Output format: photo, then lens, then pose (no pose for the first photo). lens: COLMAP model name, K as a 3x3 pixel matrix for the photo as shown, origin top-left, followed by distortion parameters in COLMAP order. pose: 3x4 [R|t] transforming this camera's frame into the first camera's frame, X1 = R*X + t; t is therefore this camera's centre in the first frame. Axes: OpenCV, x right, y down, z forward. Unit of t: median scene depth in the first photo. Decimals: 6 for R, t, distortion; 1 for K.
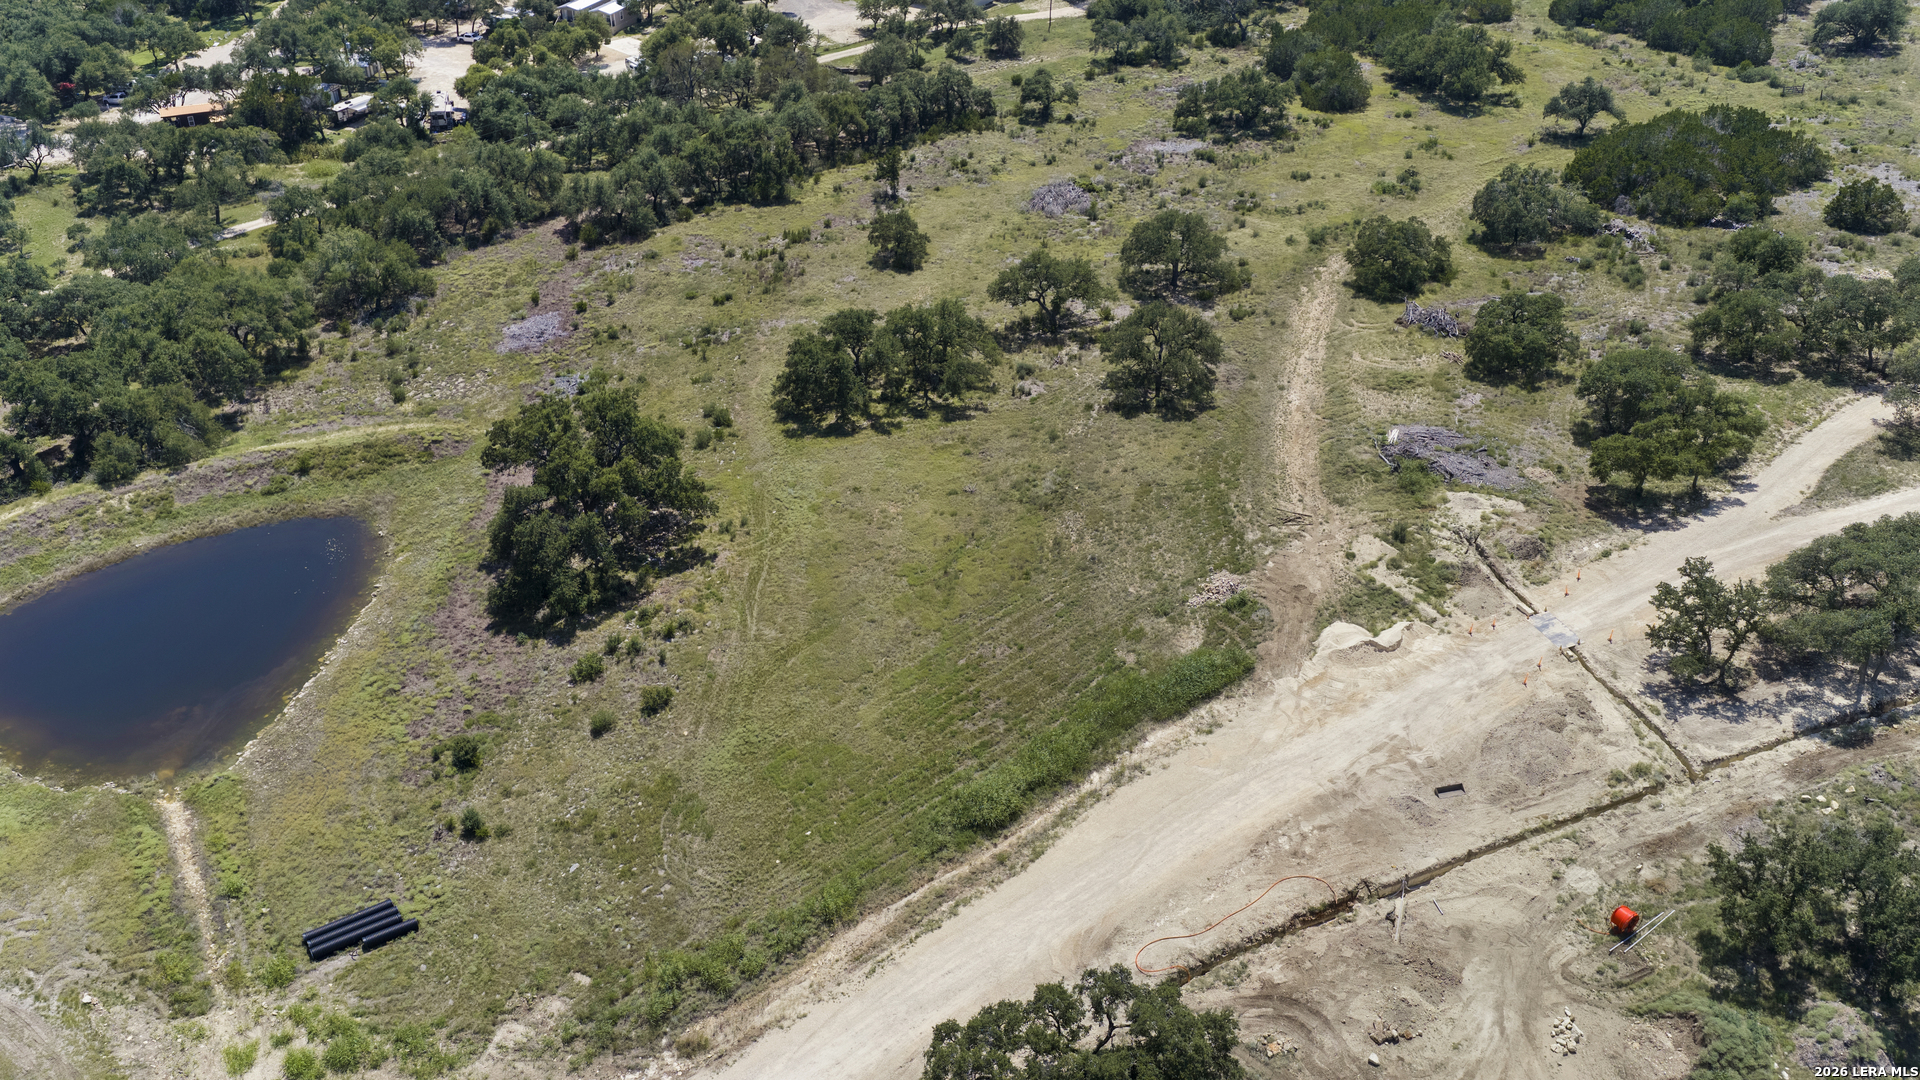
lens RADIAL K [[1594.4, 0, 960.0], [0, 1594.4, 540.0], [0, 0, 1]] dist [0.029215, -0.057443]
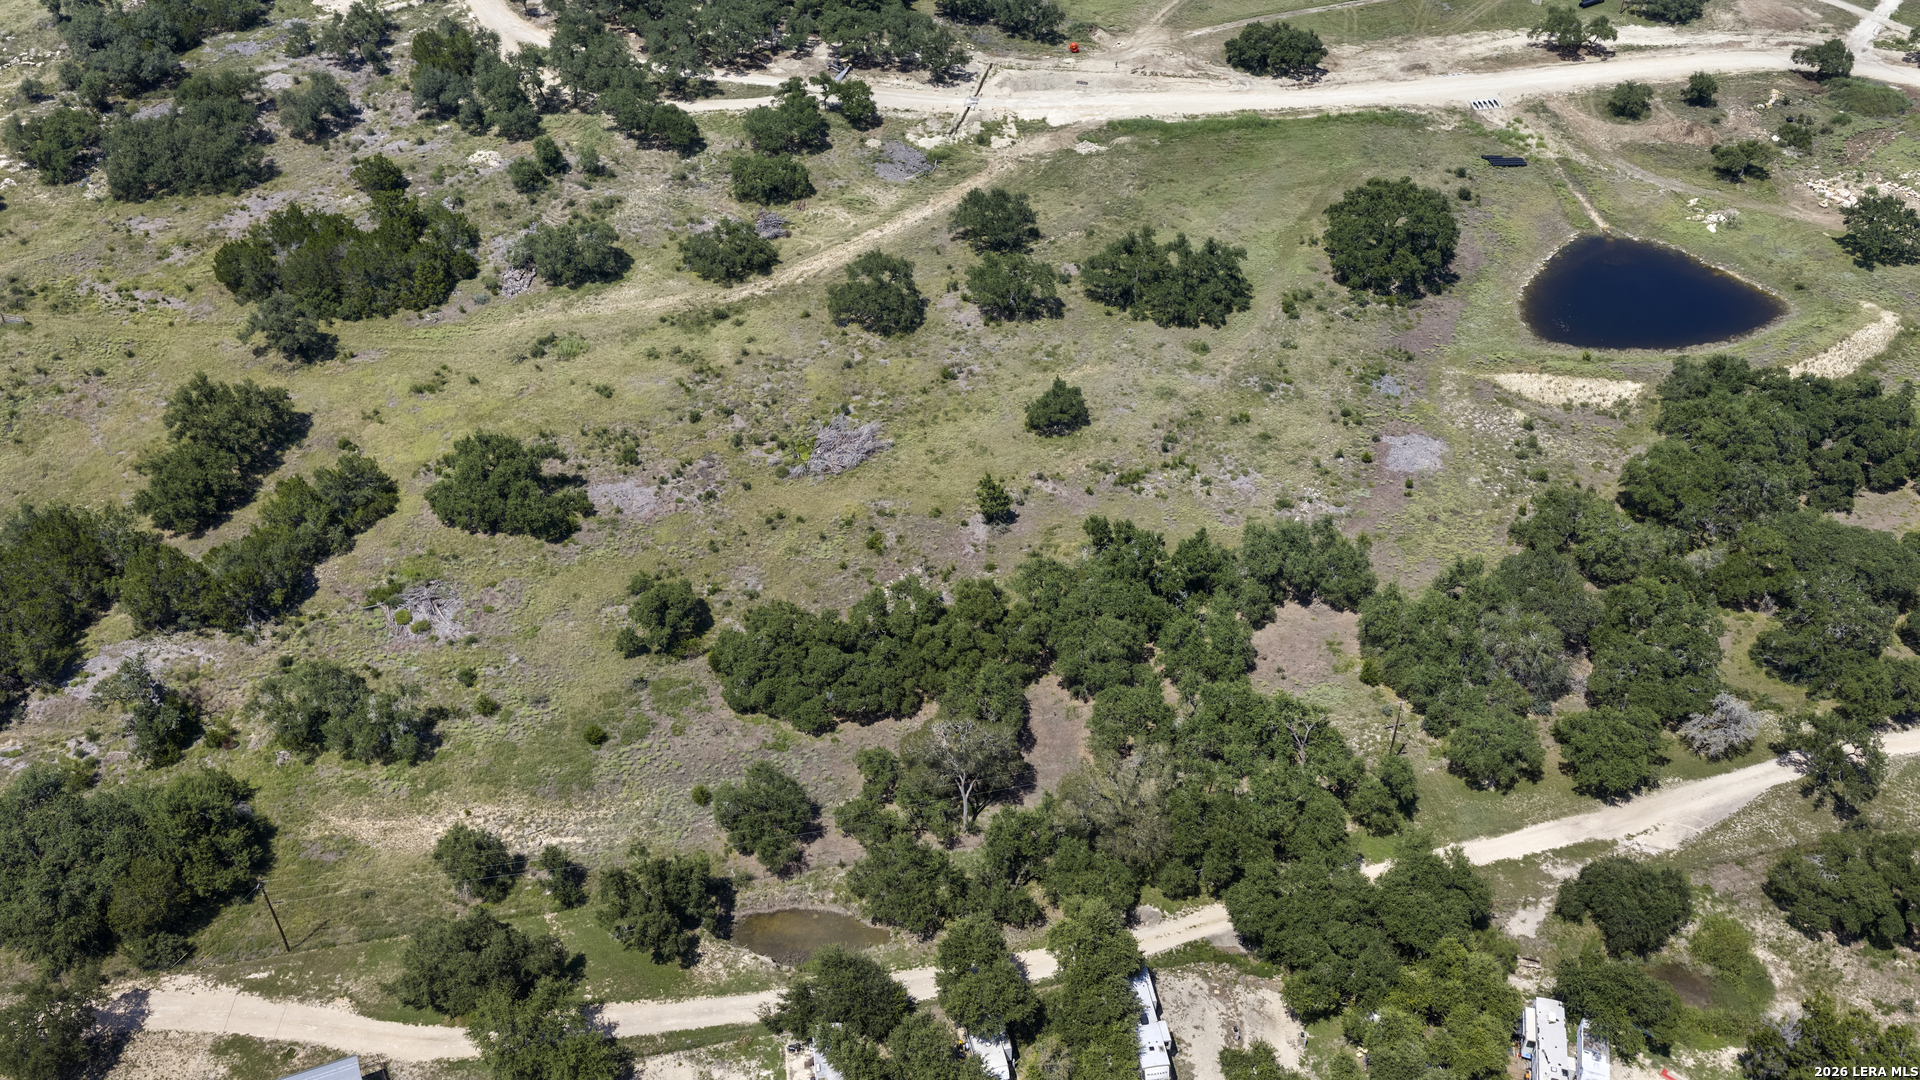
lens RADIAL K [[1594.4, 0, 960.0], [0, 1594.4, 540.0], [0, 0, 1]] dist [0.029215, -0.057443]
pose [[-0.885921, -0.279239, 0.370364, -0.605534], [0.253411, 0.377394, 0.890706, -1.699282], [-0.388493, 0.882949, -0.263579, 2.140120]]
